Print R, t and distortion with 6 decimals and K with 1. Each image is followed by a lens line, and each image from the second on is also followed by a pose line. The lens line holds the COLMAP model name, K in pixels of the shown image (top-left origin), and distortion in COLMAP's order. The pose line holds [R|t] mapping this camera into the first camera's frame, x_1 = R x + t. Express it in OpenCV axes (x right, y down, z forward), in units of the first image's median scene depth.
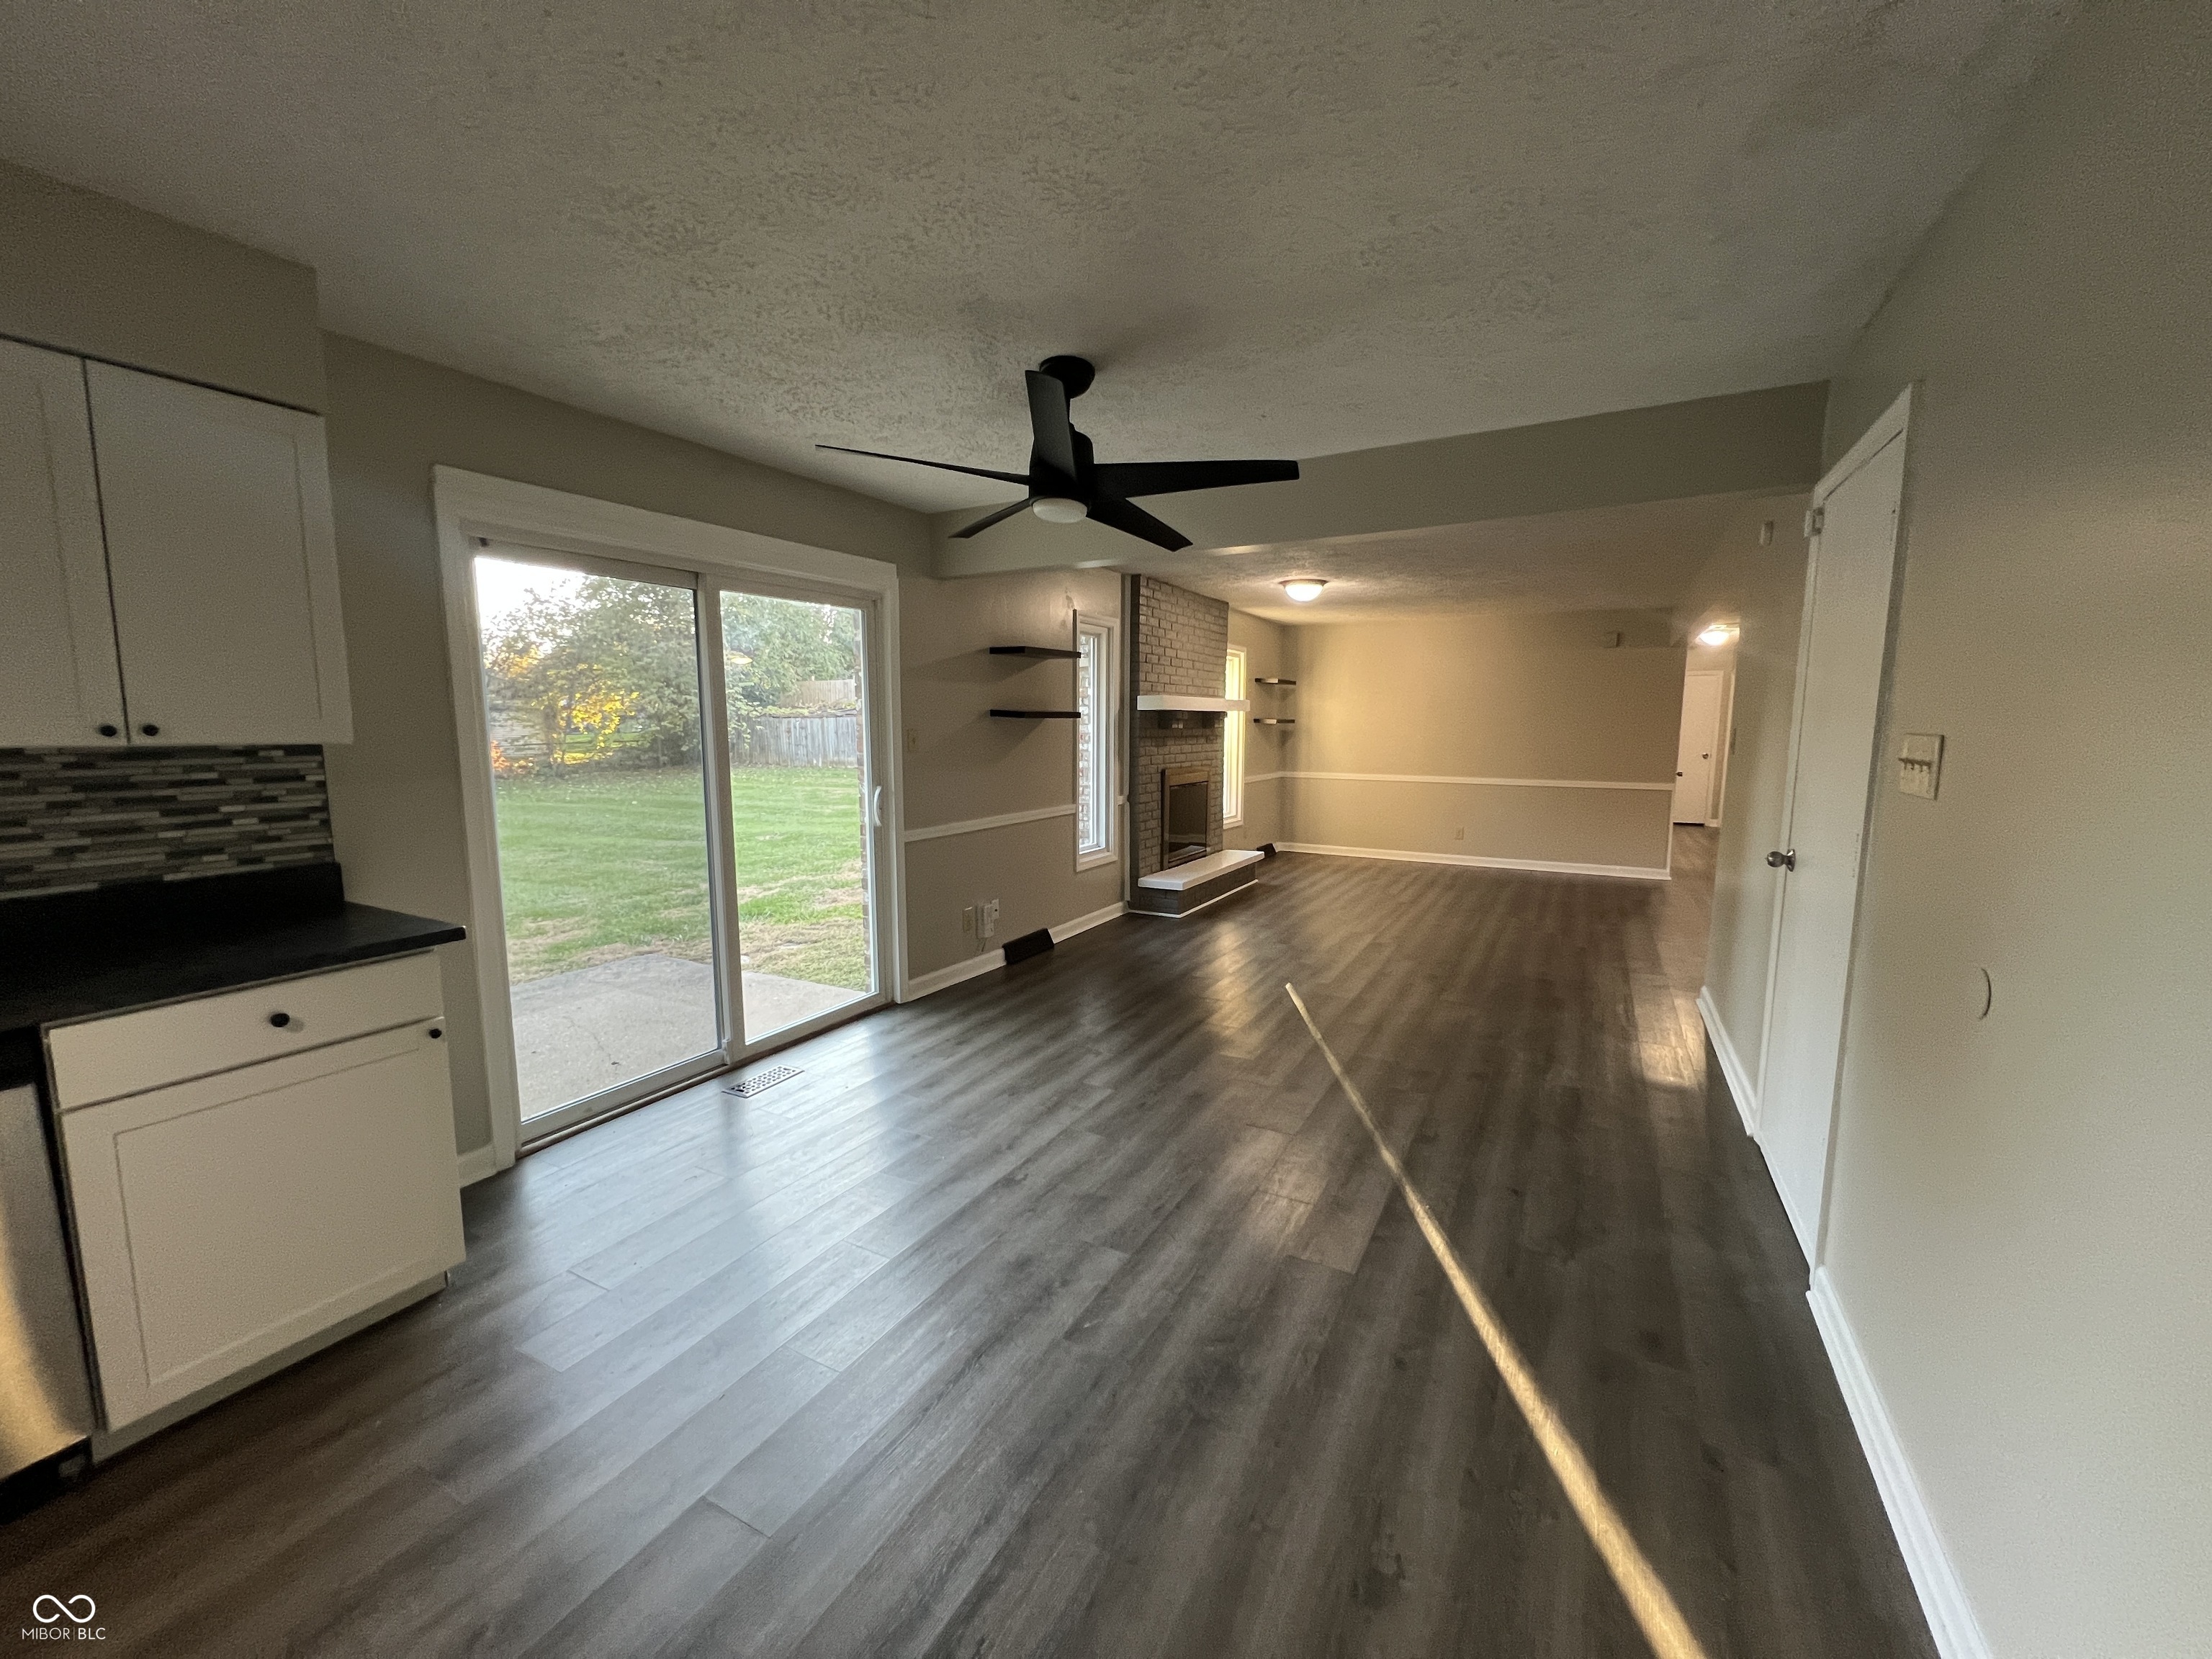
lens RADIAL K [[886.9, 0, 1115.9], [0, 886.9, 829.8], [0, 0, 1]] dist [0.000825, -0.000319]
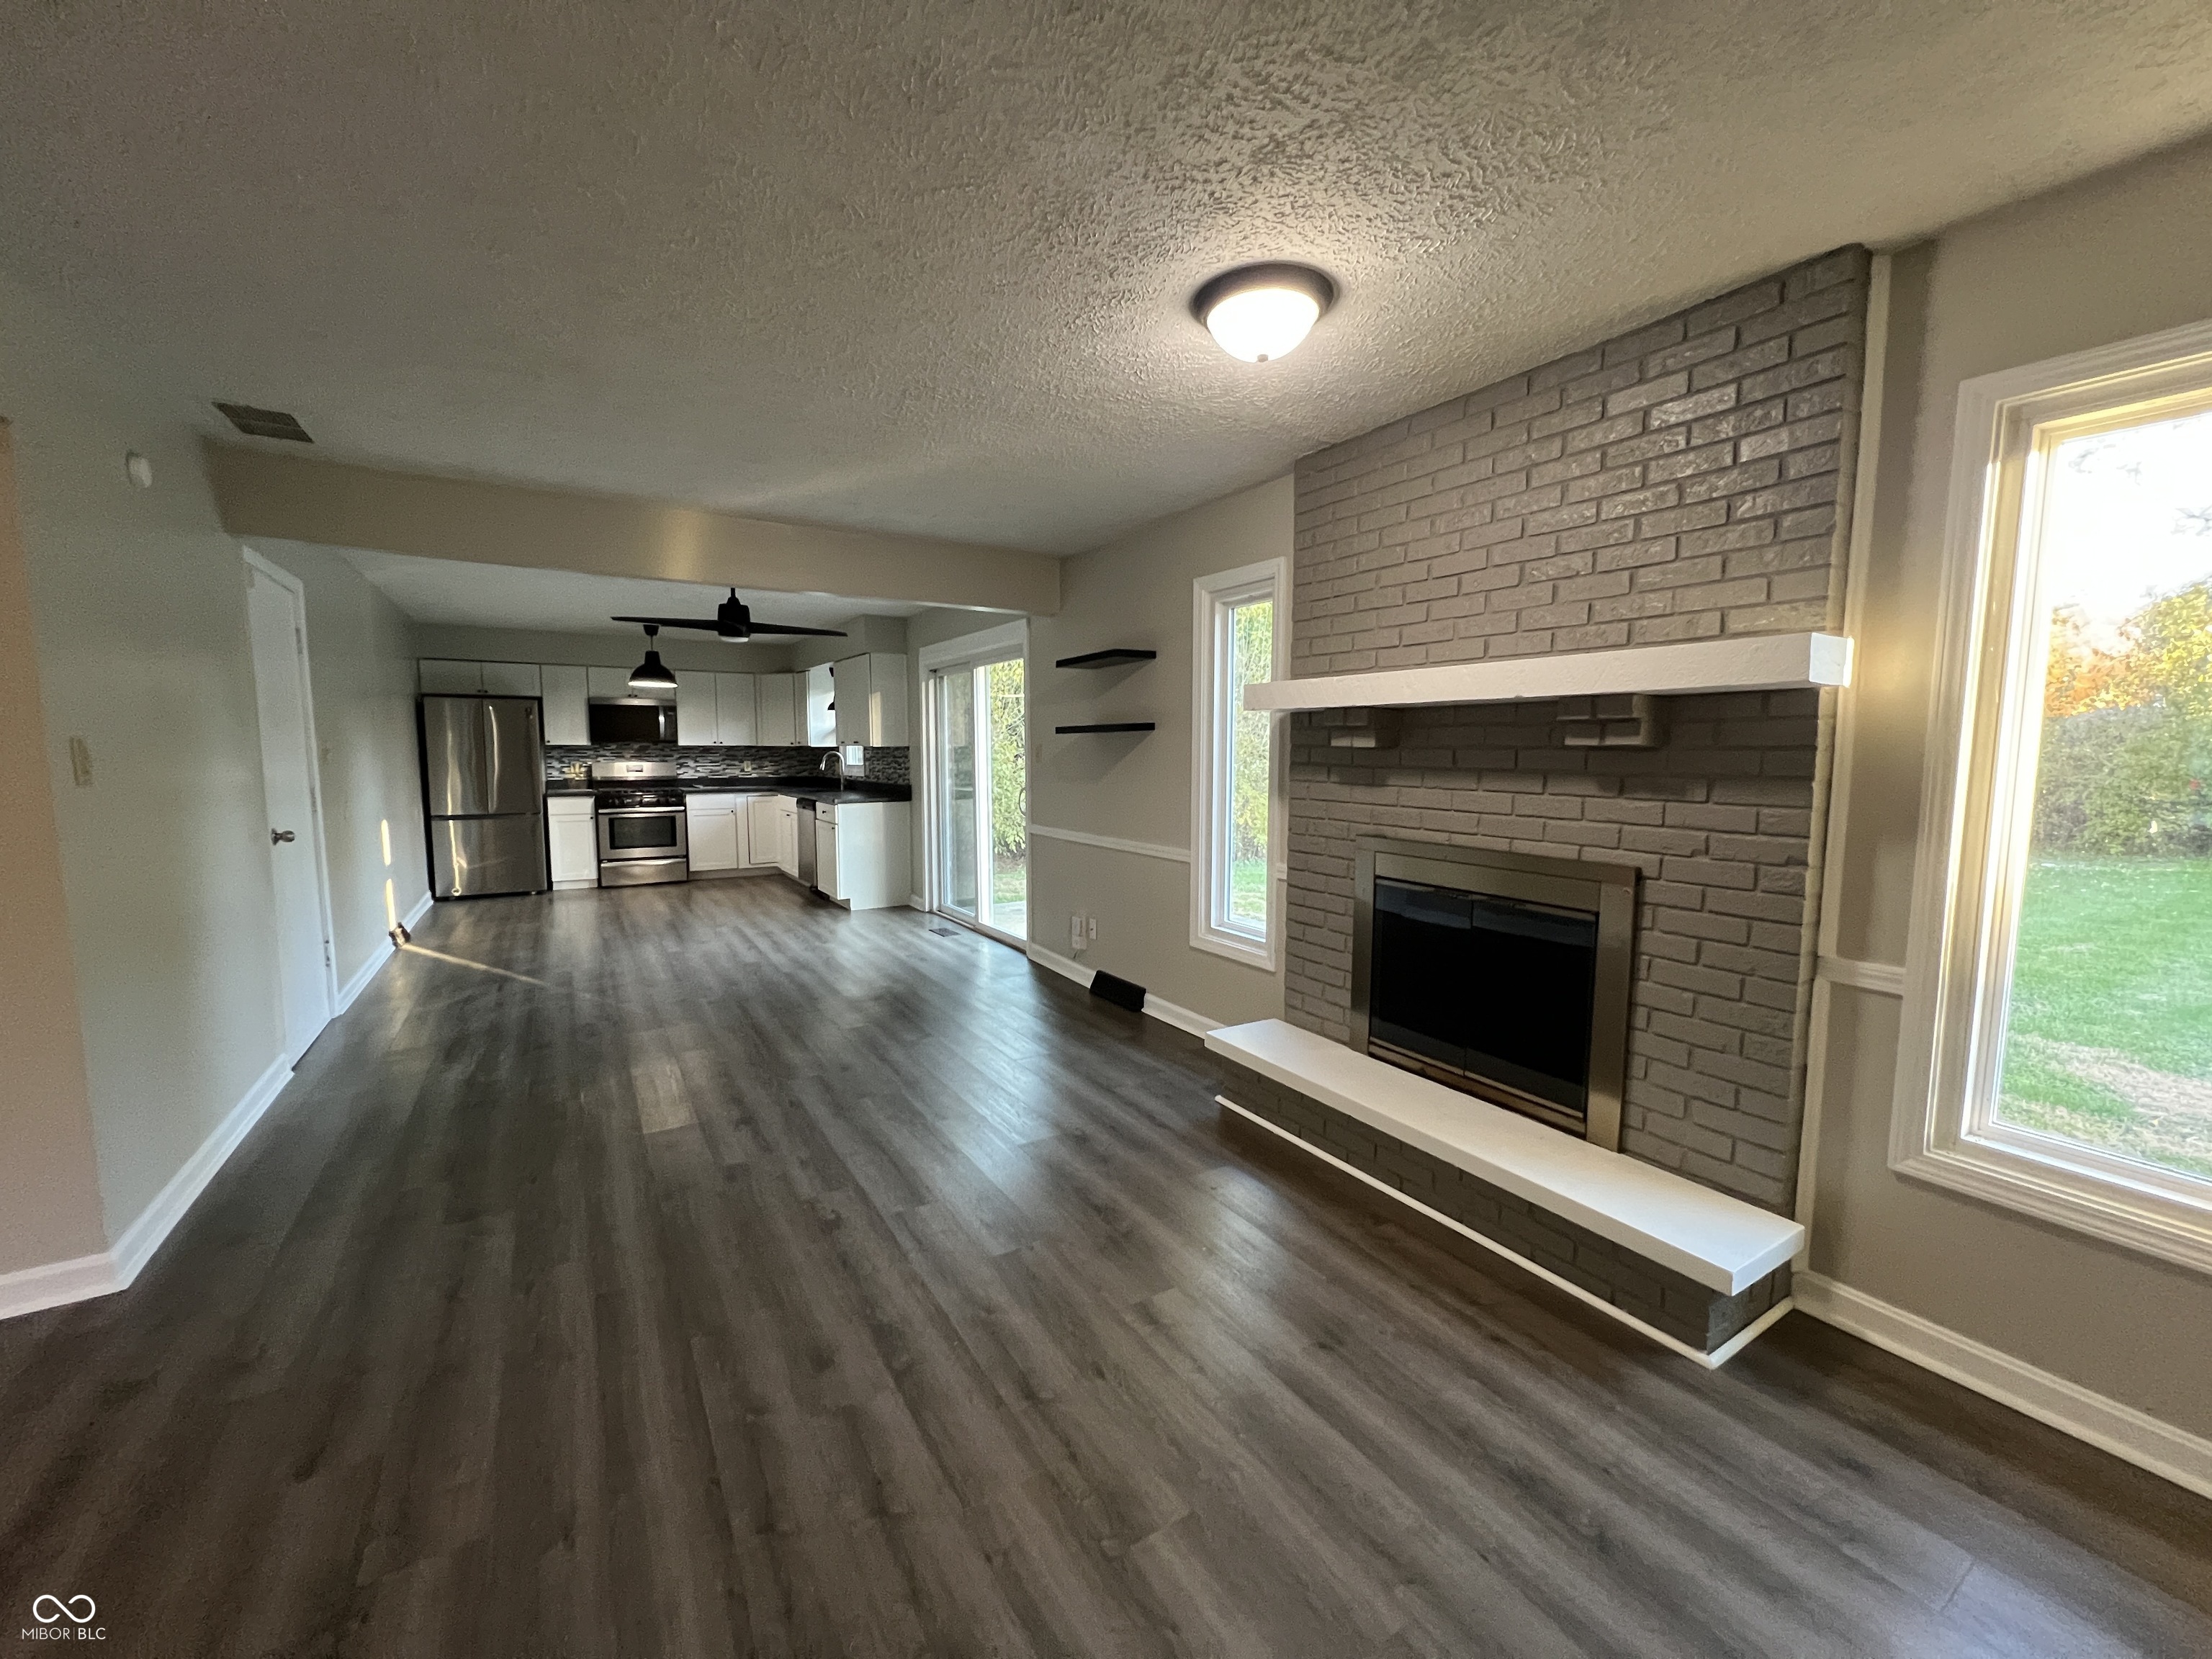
lens RADIAL K [[886.9, 0, 1113.1], [0, 886.9, 835.8], [0, 0, 1]] dist [0.000825, -0.000319]
pose [[-0.500197, 0.095294, -0.860652, 0.660411], [-0.096872, 0.981529, 0.164978, -0.168464], [0.860476, 0.165894, -0.481726, 1.413634]]
